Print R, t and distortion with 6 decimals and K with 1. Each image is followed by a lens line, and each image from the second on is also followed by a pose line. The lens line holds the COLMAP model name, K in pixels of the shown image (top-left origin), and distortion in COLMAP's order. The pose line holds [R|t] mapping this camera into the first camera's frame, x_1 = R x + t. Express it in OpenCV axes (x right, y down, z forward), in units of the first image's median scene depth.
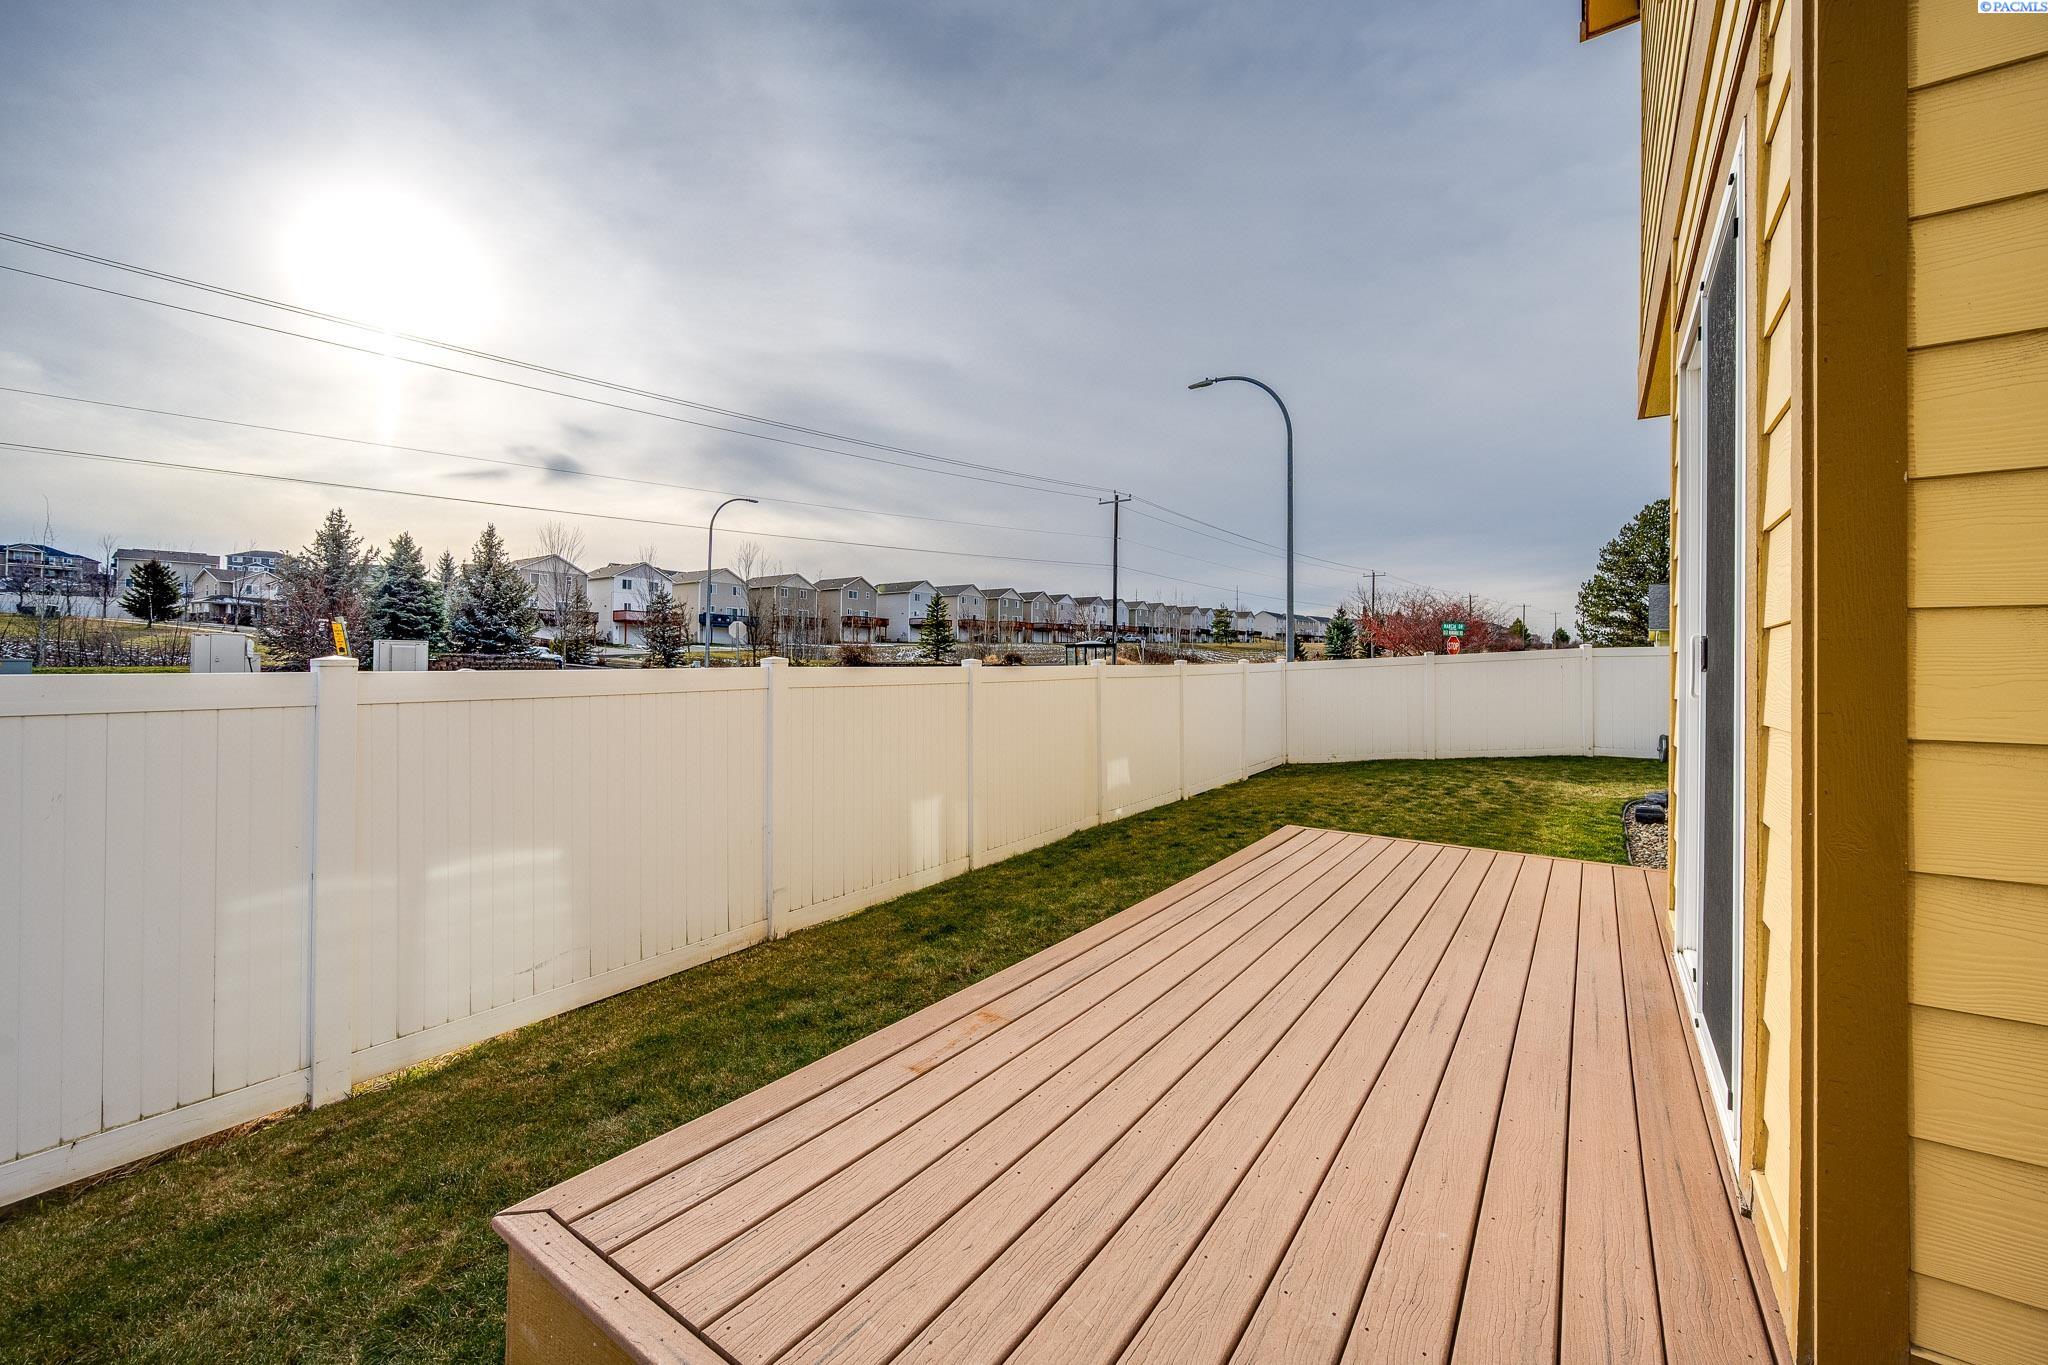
lens RADIAL K [[812.6, 0, 1025.8], [0, 812.6, 679.0], [0, 0, 1]] dist [-0.000450, 0.000009]
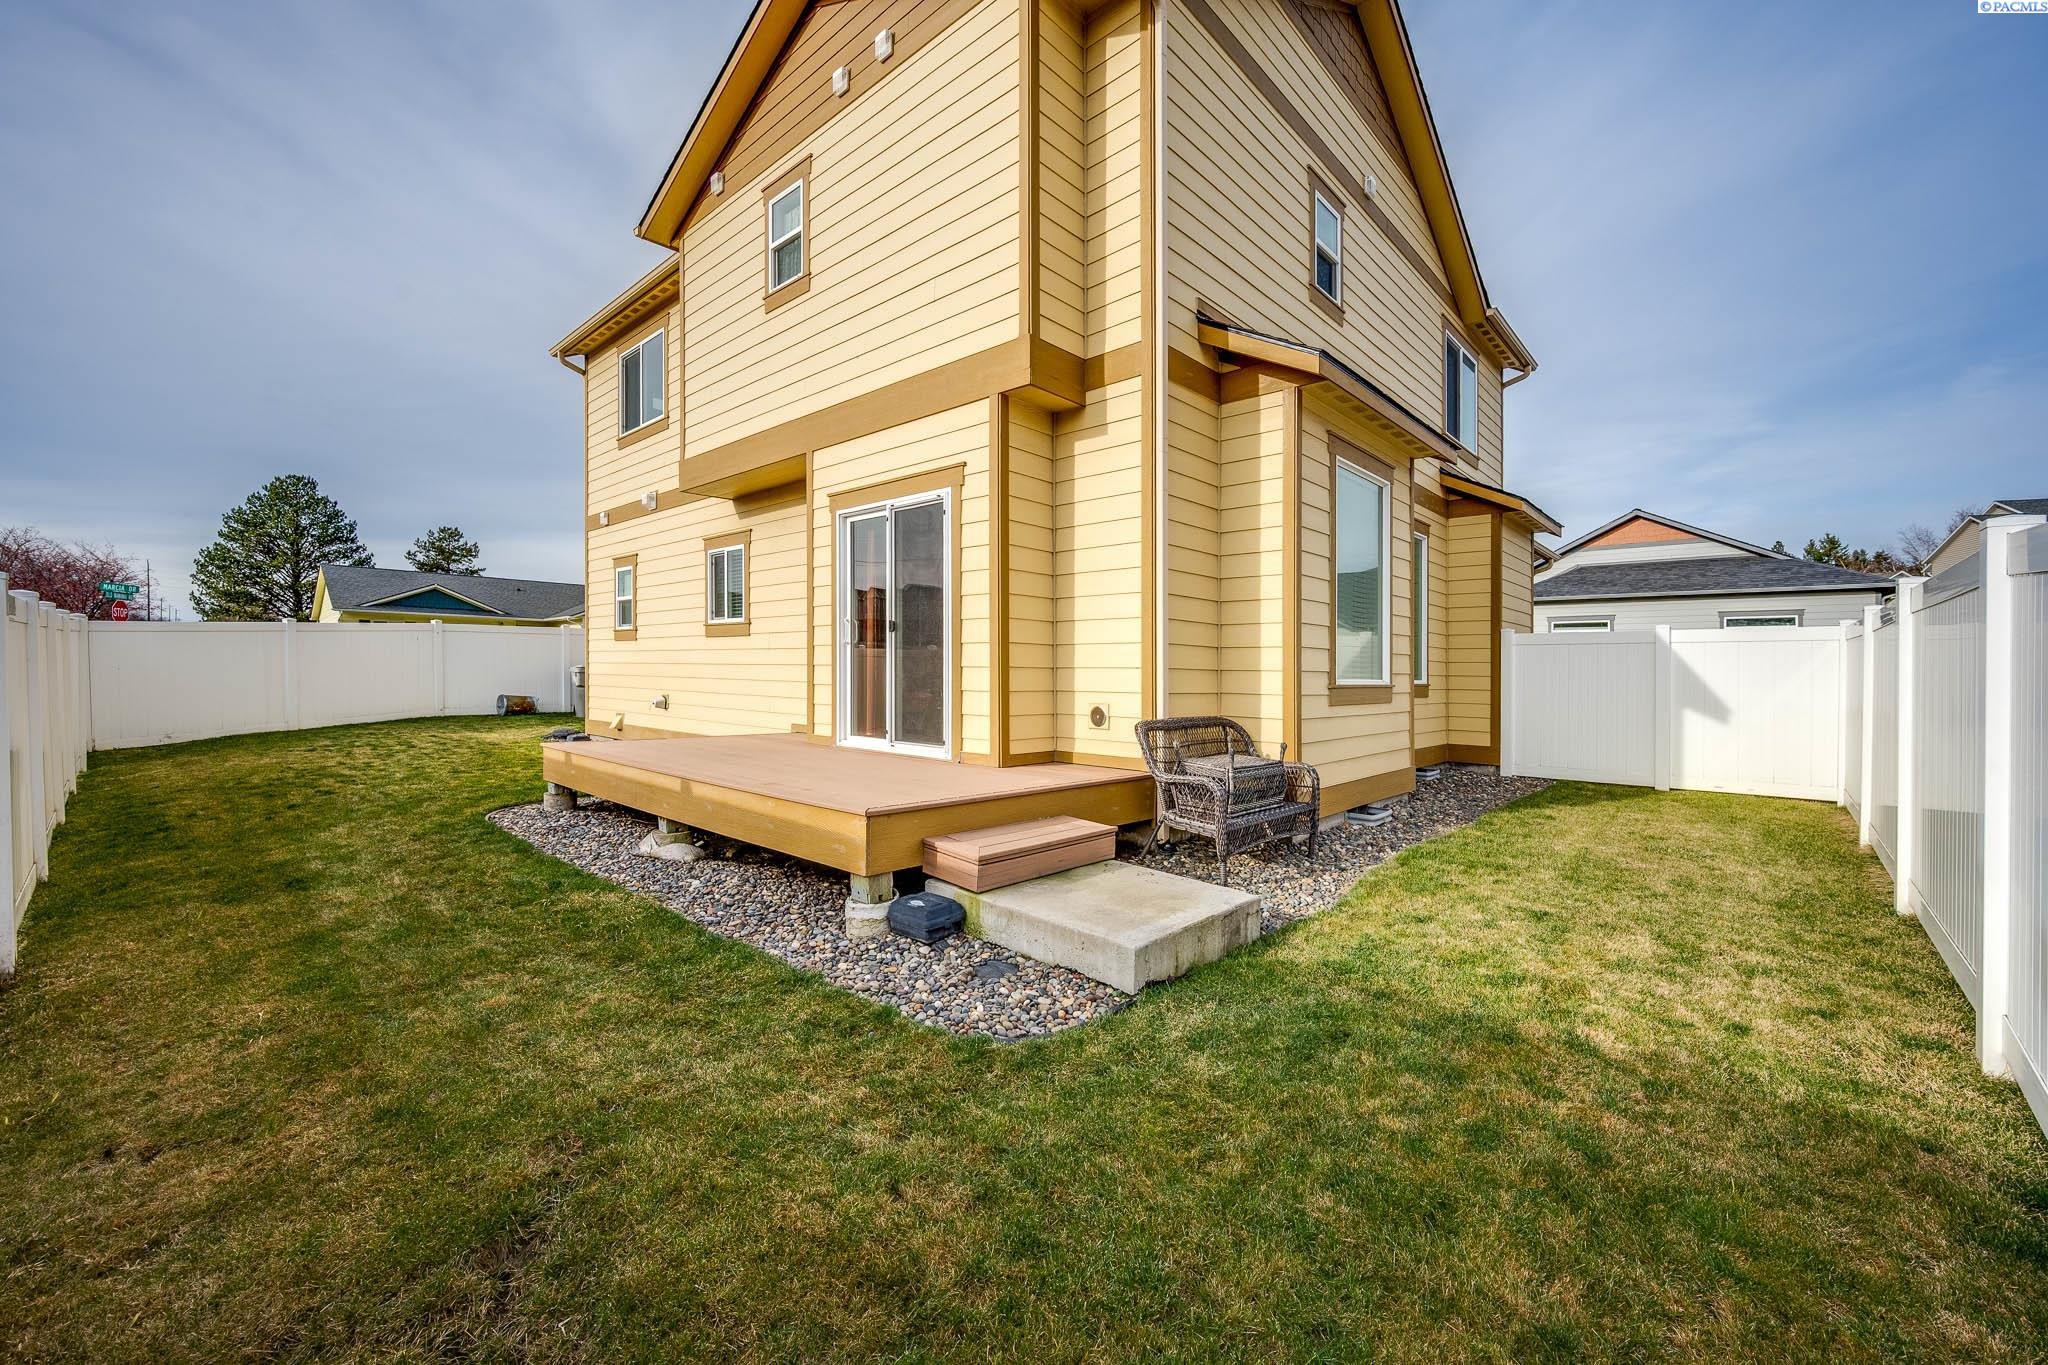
lens RADIAL K [[812.6, 0, 1027.6], [0, 812.6, 673.1], [0, 0, 1]] dist [-0.000450, 0.000009]
pose [[0.135634, -0.009962, 0.990709, -0.058706], [-0.002450, 0.999943, 0.010390, 0.003293], [-0.990756, -0.003836, 0.135601, 0.002117]]
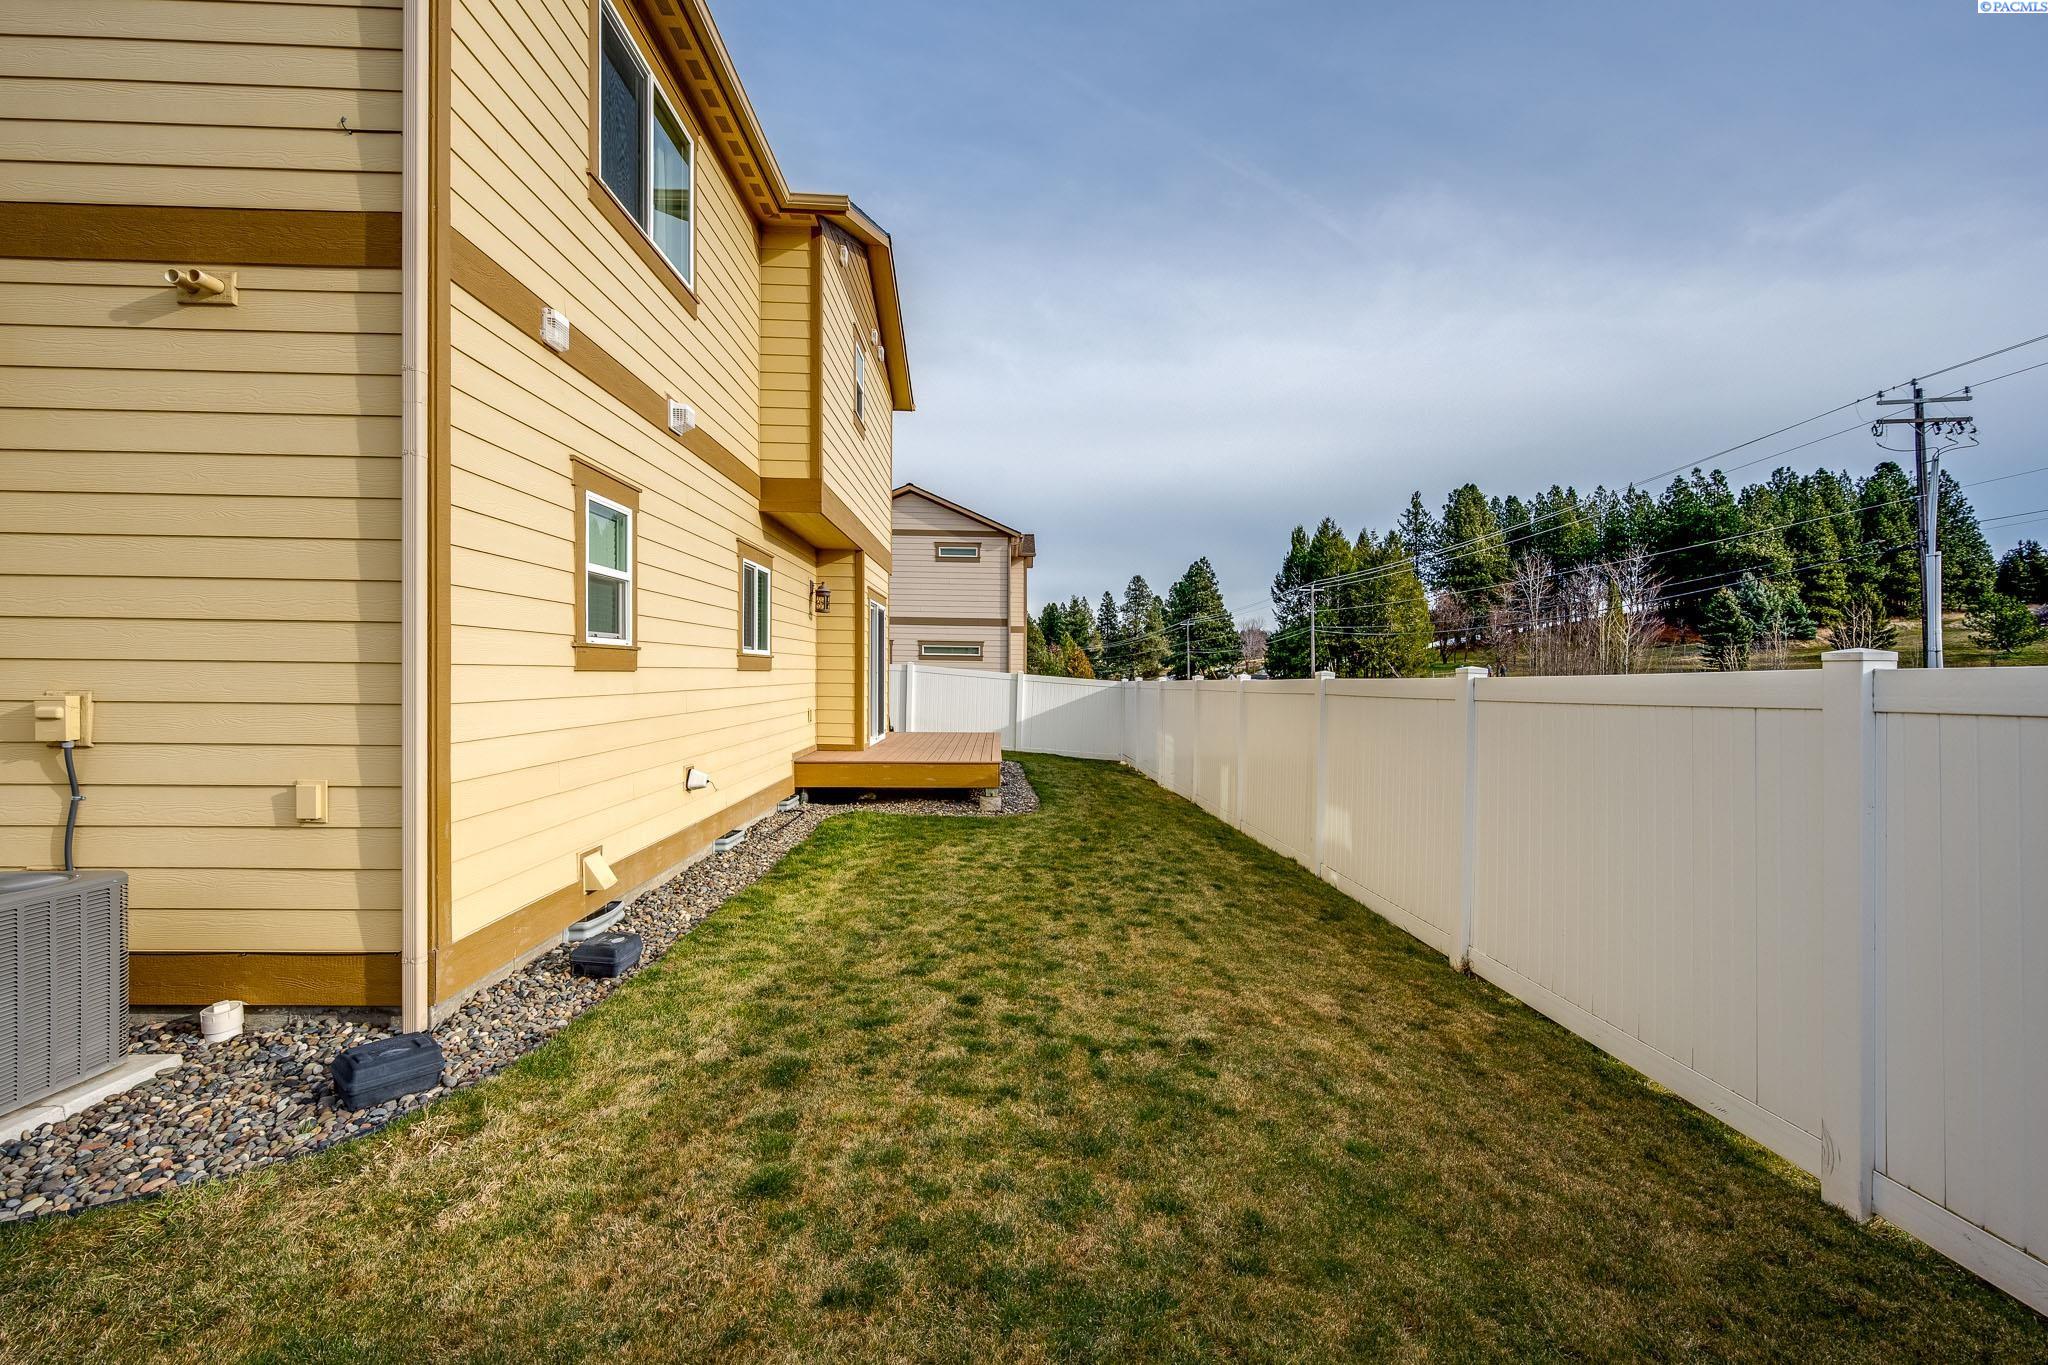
lens RADIAL K [[812.6, 0, 1025.8], [0, 812.6, 674.7], [0, 0, 1]] dist [-0.000450, 0.000009]
pose [[-0.801617, 0.000554, -0.597837, 0.066001], [-0.002847, 0.999985, 0.004744, -0.000291], [0.597831, 0.005505, -0.801603, 0.138917]]
